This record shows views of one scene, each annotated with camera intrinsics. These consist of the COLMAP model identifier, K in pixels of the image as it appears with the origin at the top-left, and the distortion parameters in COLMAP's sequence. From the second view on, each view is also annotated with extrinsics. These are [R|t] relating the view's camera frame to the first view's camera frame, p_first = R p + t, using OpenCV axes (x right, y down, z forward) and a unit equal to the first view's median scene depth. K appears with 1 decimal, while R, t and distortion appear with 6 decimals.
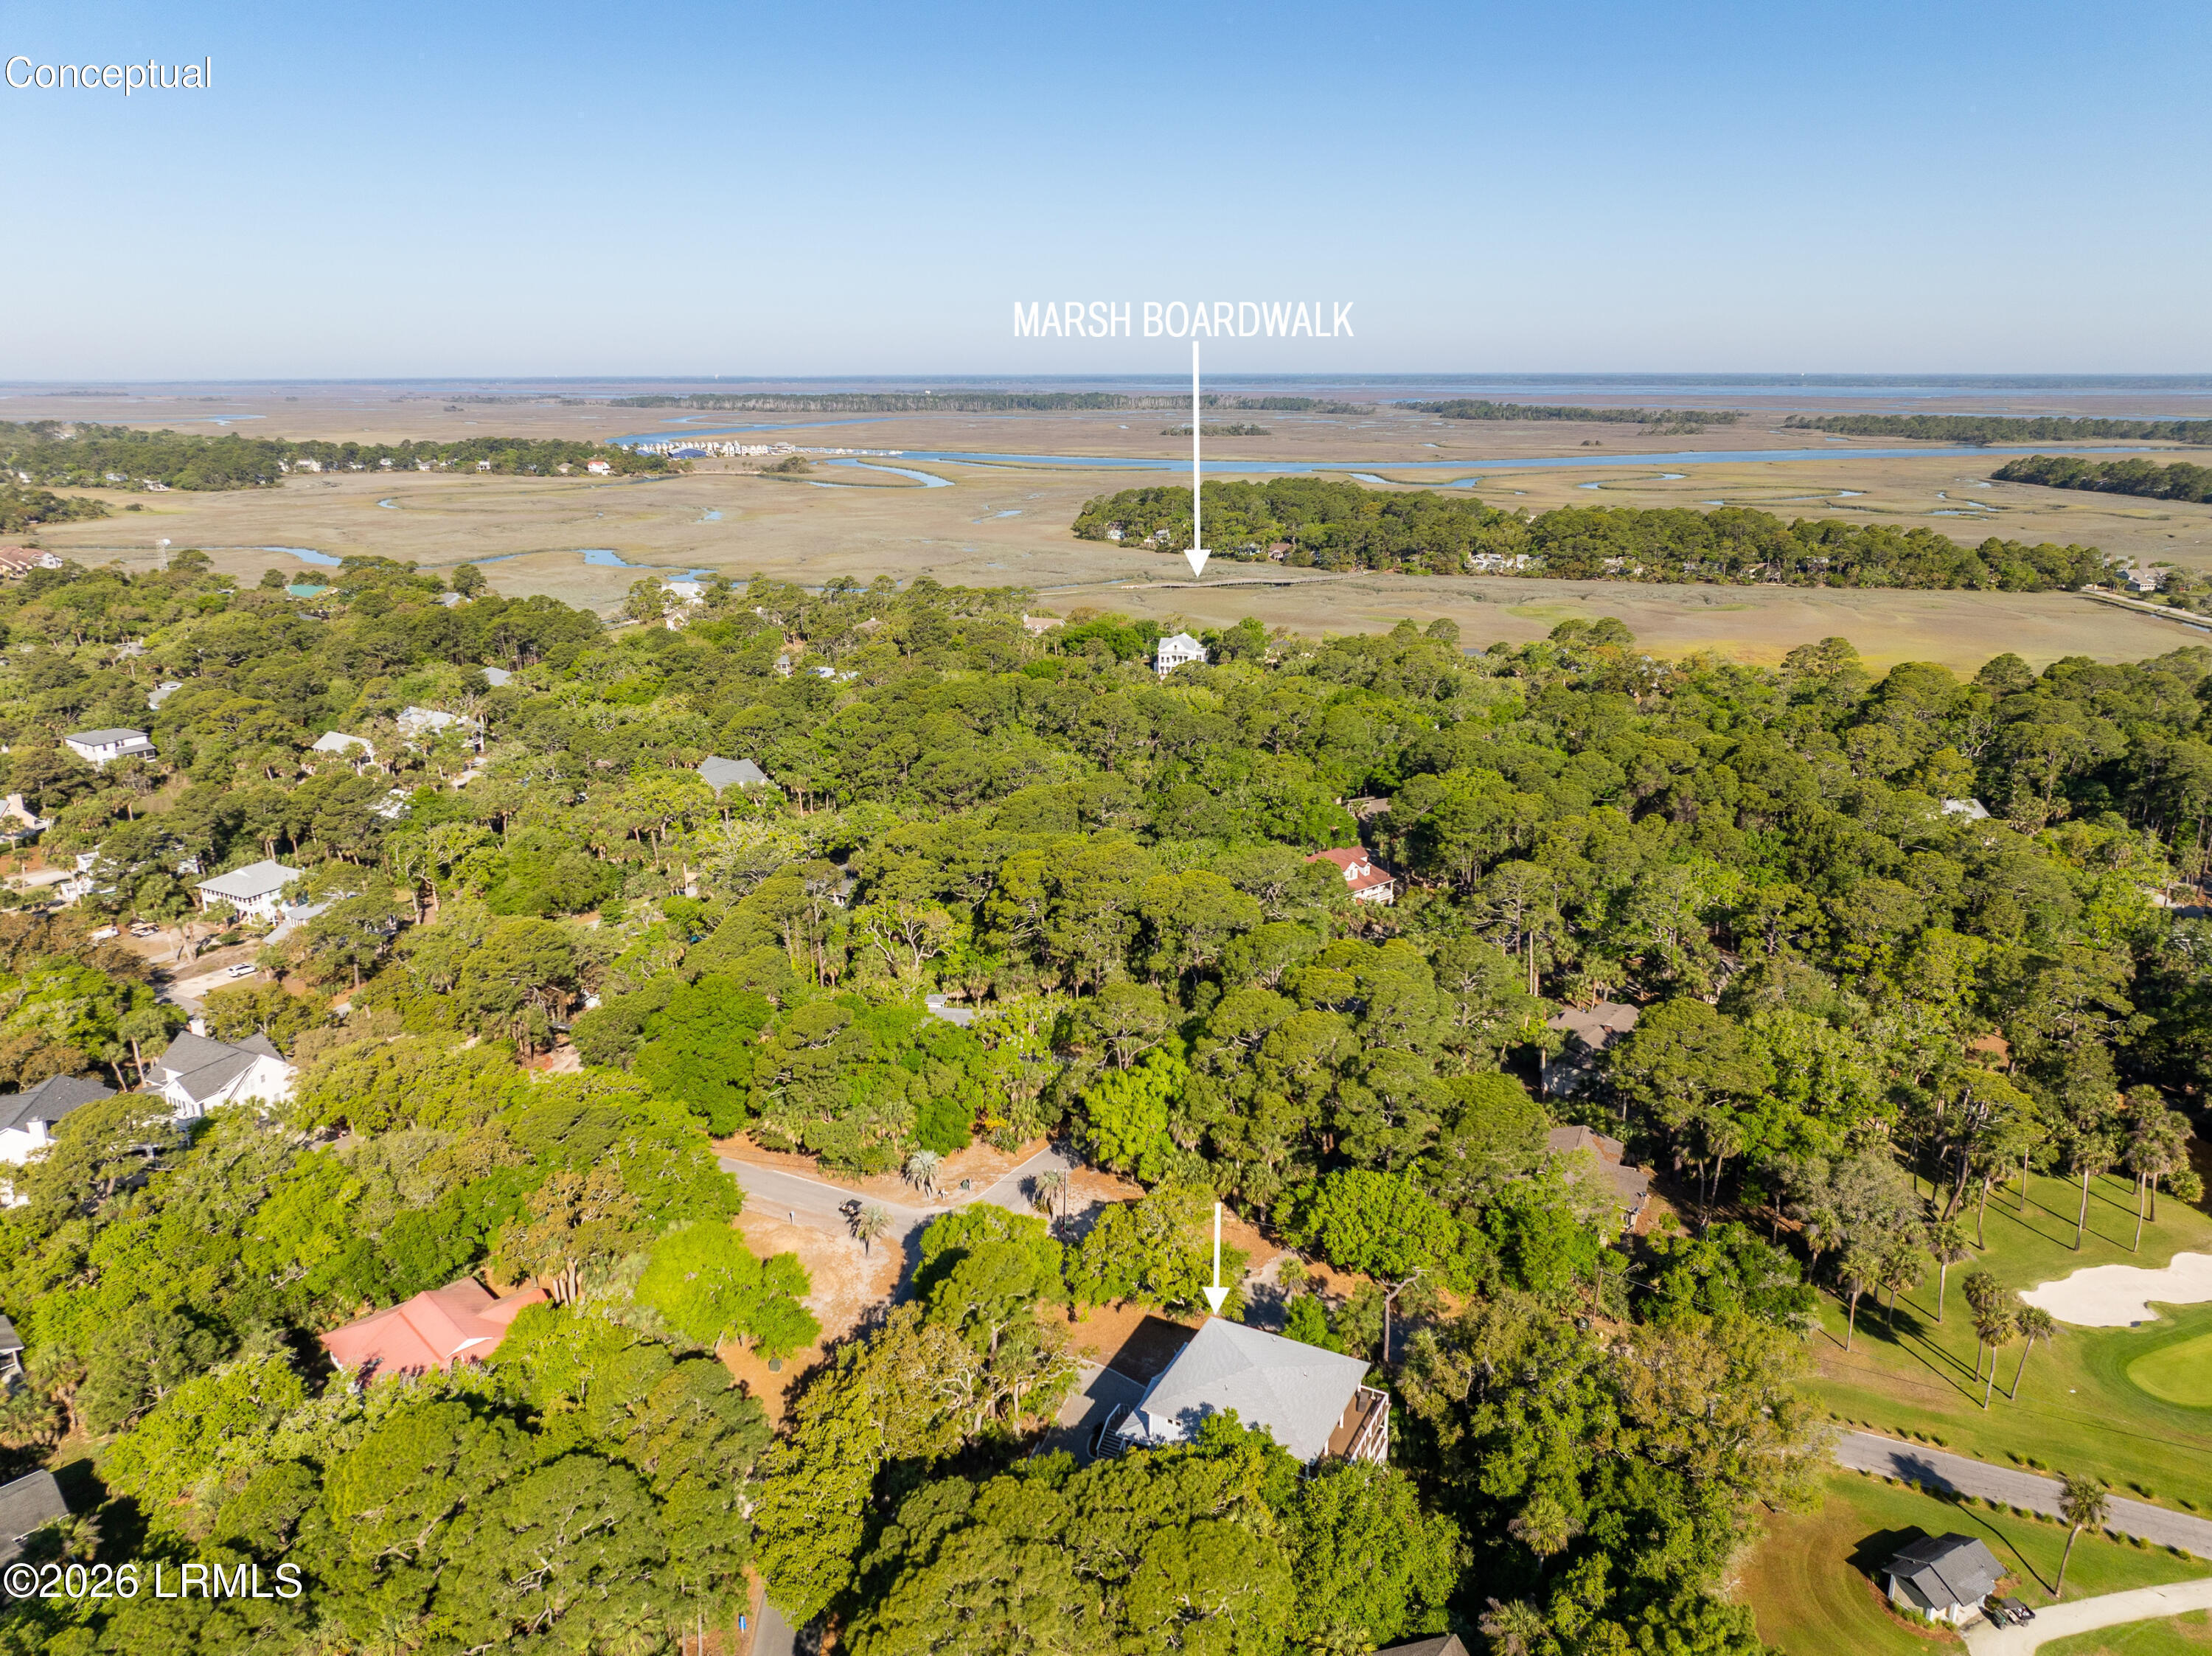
lens RADIAL K [[1553.1, 0, 1106.5], [0, 1553.1, 778.6], [0, 0, 1]] dist [-0.013196, 0.004541]
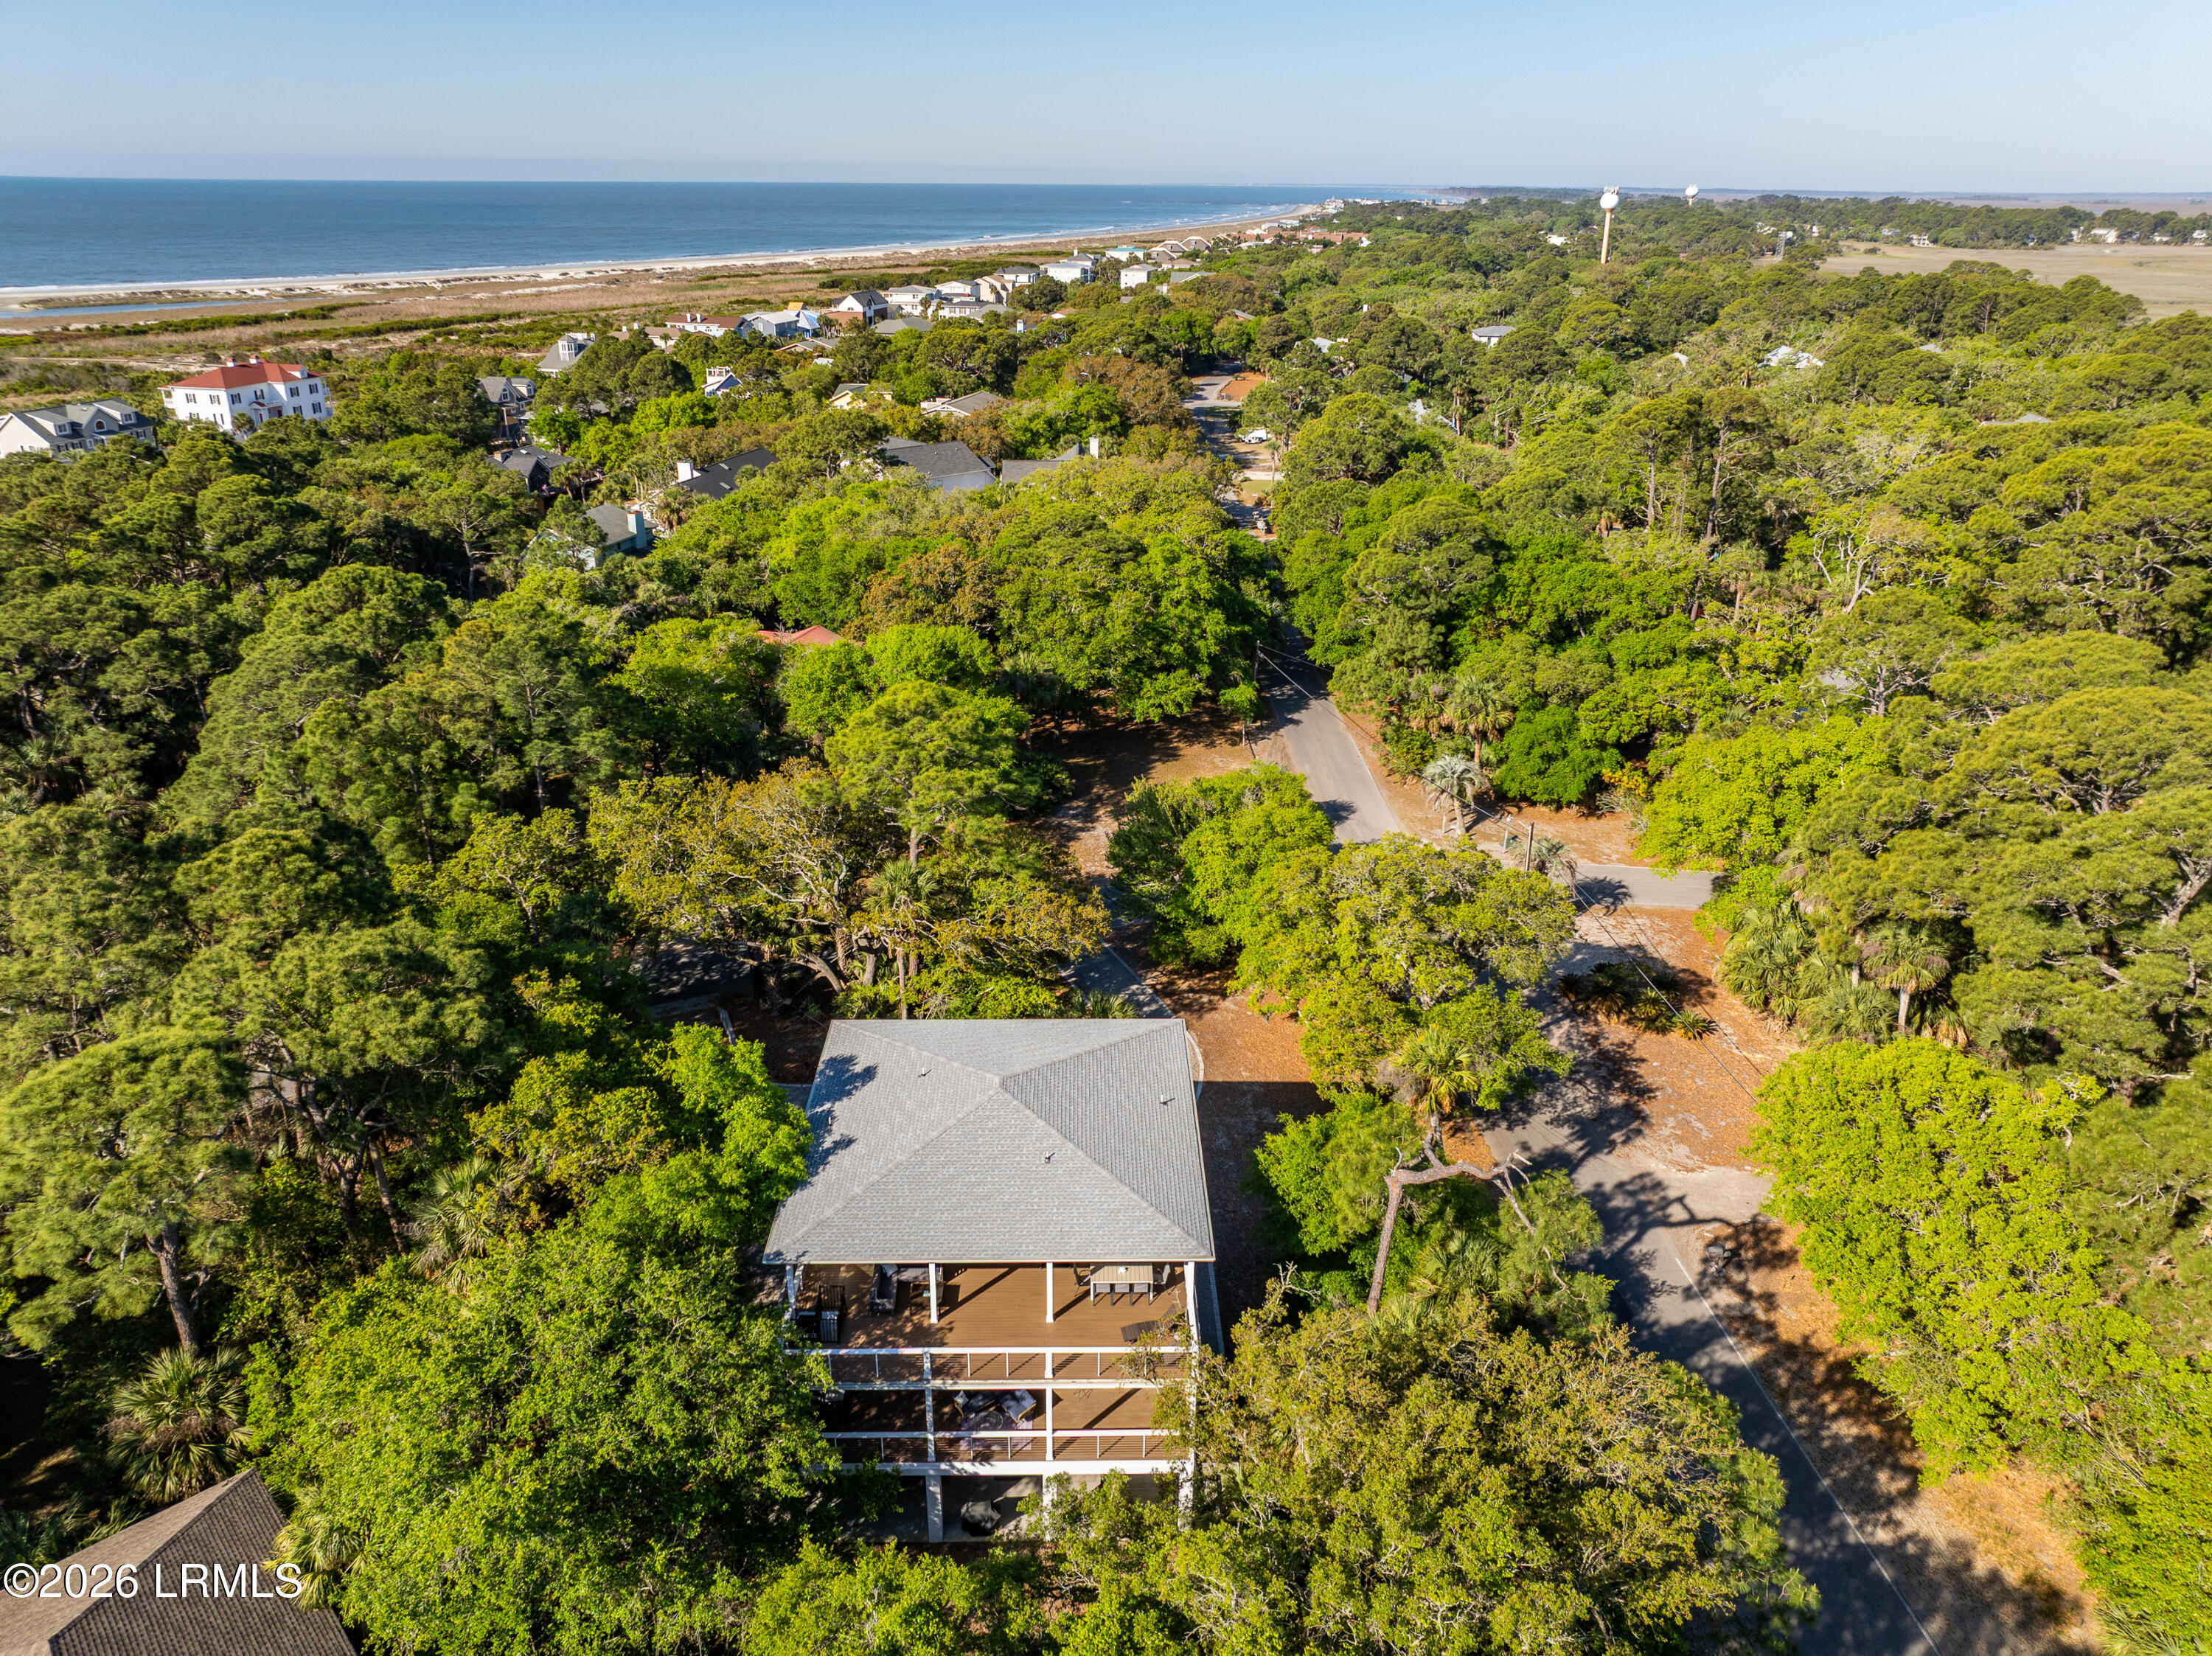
lens RADIAL K [[1537.5, 0, 1116.5], [0, 1537.5, 781.6], [0, 0, 1]] dist [-0.003474, -0.004142]
pose [[0.473573, 0.325627, -0.818350, 0.075112], [-0.235827, 0.942100, 0.238396, 0.033465], [0.848596, 0.080091, 0.522944, 0.138446]]
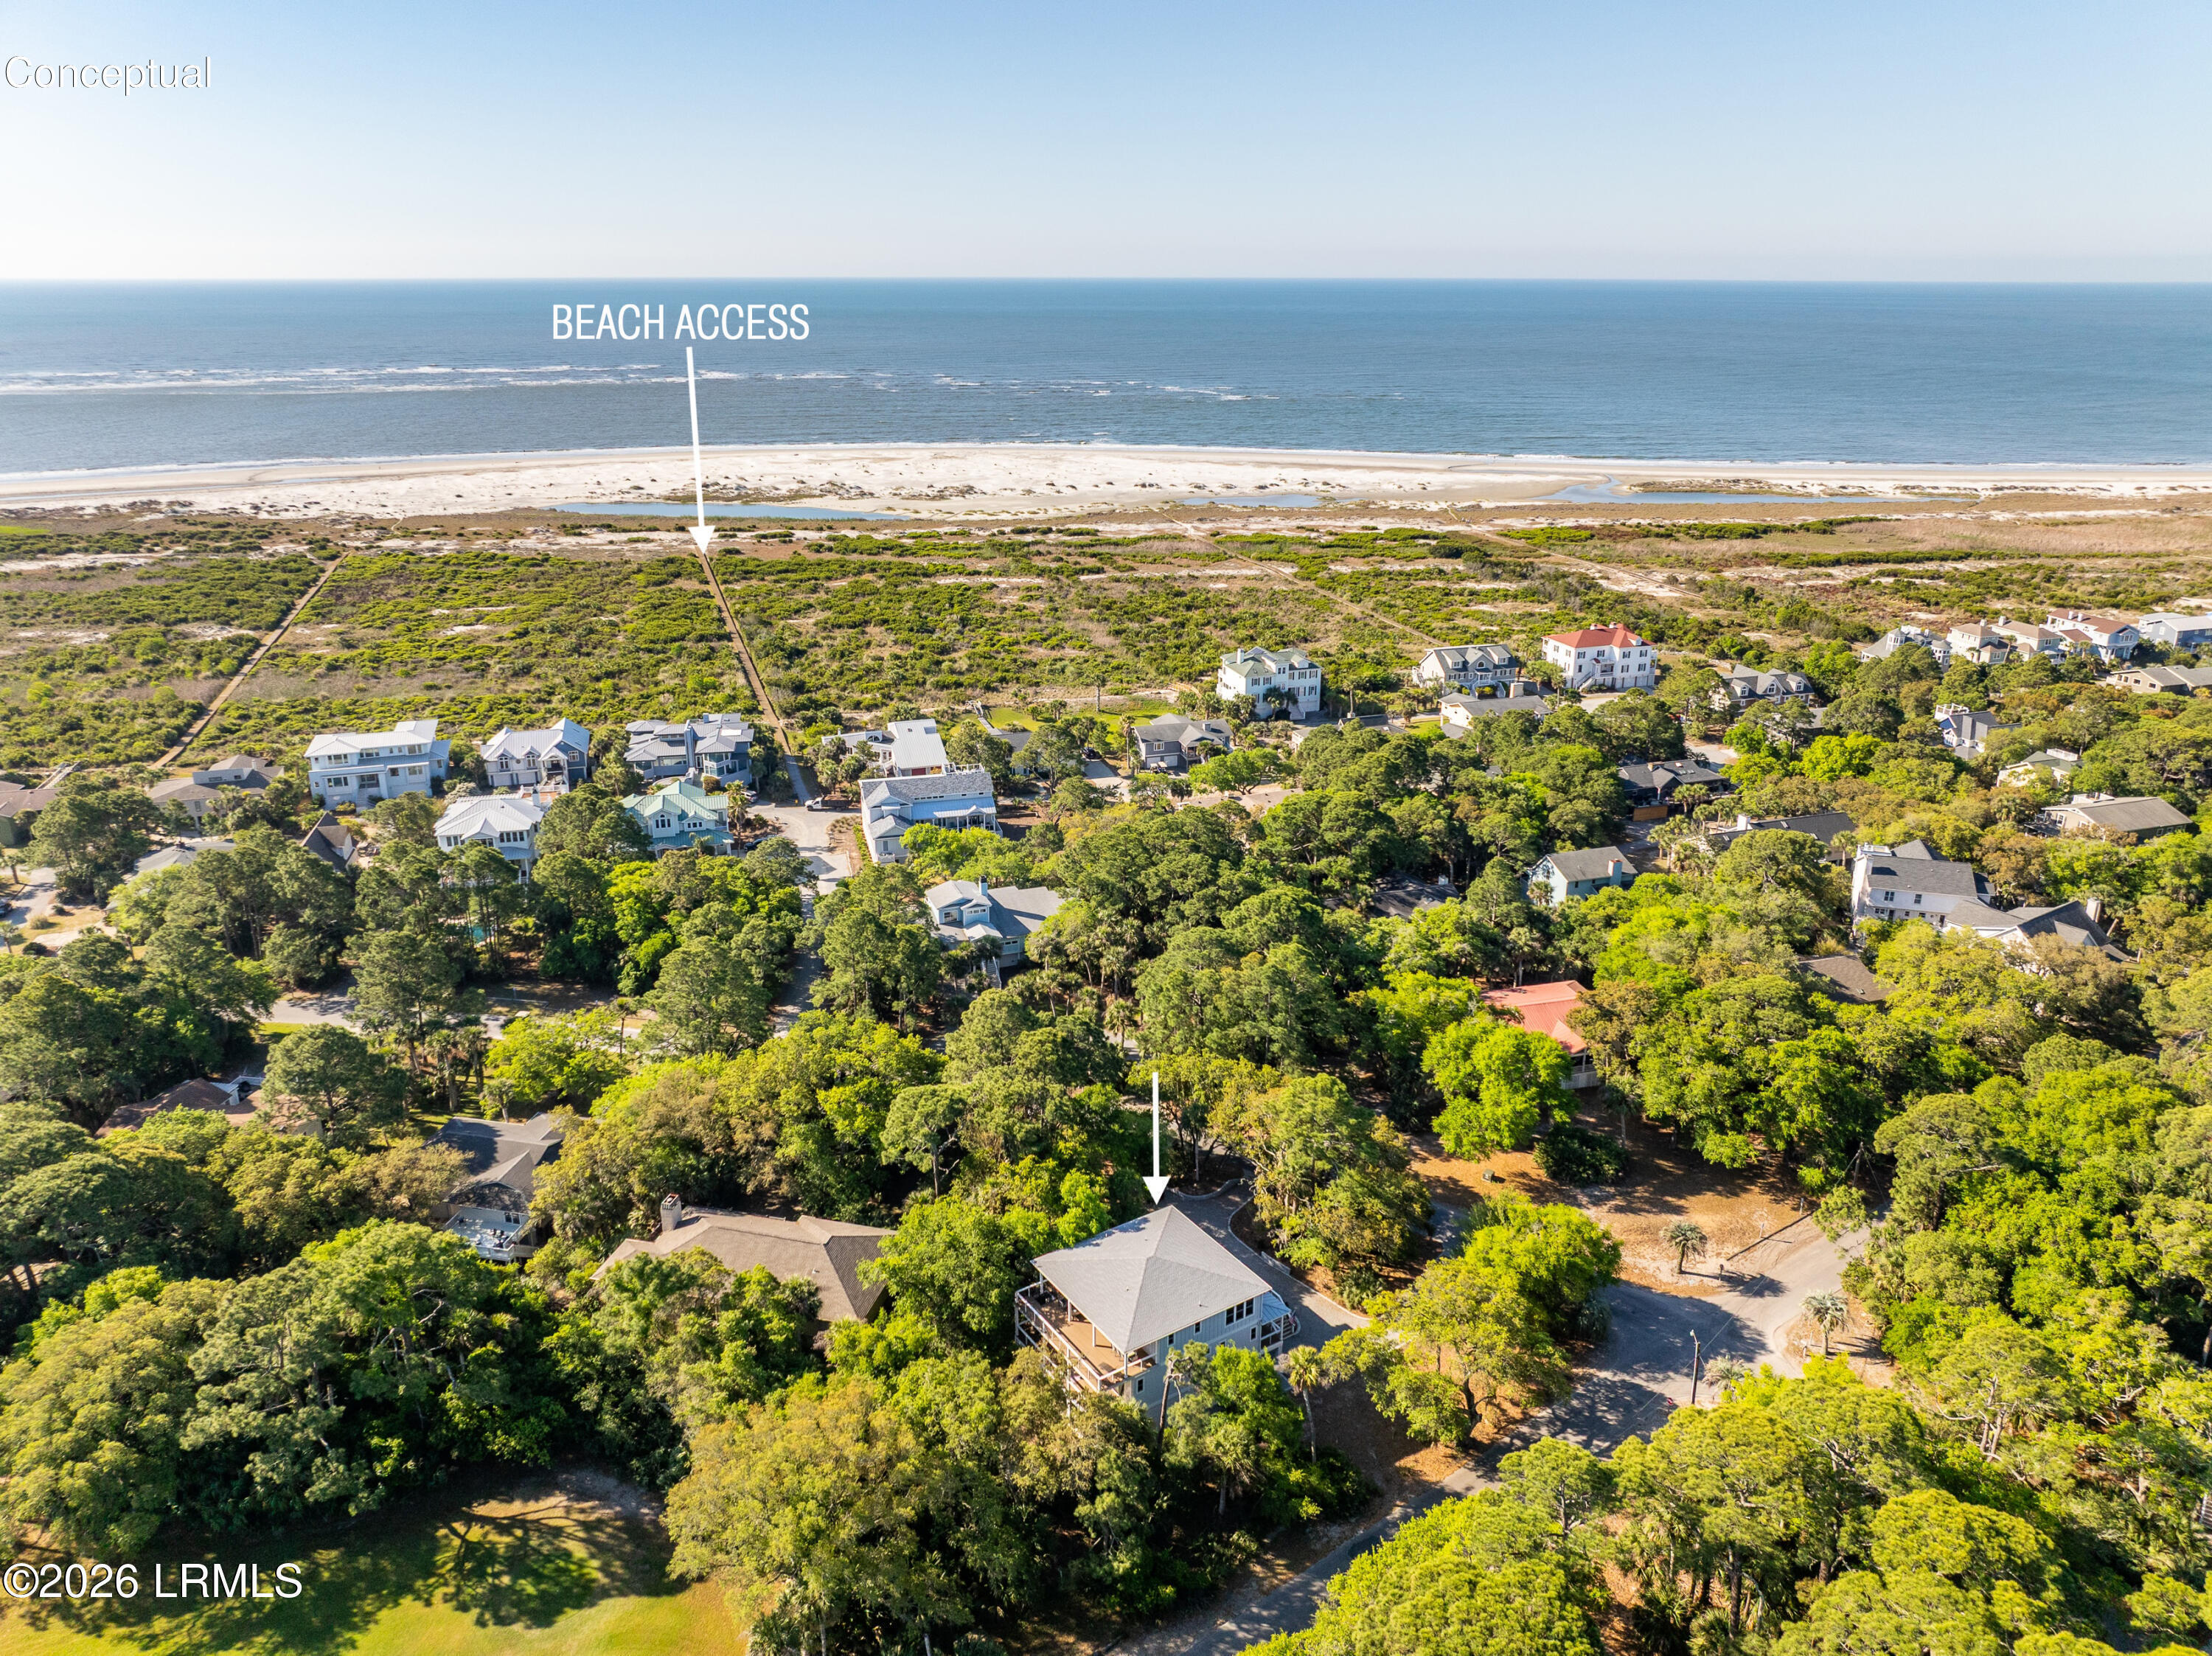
lens RADIAL K [[1540.1, 0, 1093.2], [0, 1540.1, 799.0], [0, 0, 1]] dist [-0.006688, -0.003895]
pose [[-0.502159, 0.283057, -0.817138, 0.146360], [-0.219250, 0.872367, 0.436926, -0.052616], [0.836520, 0.398564, -0.376007, 0.212398]]
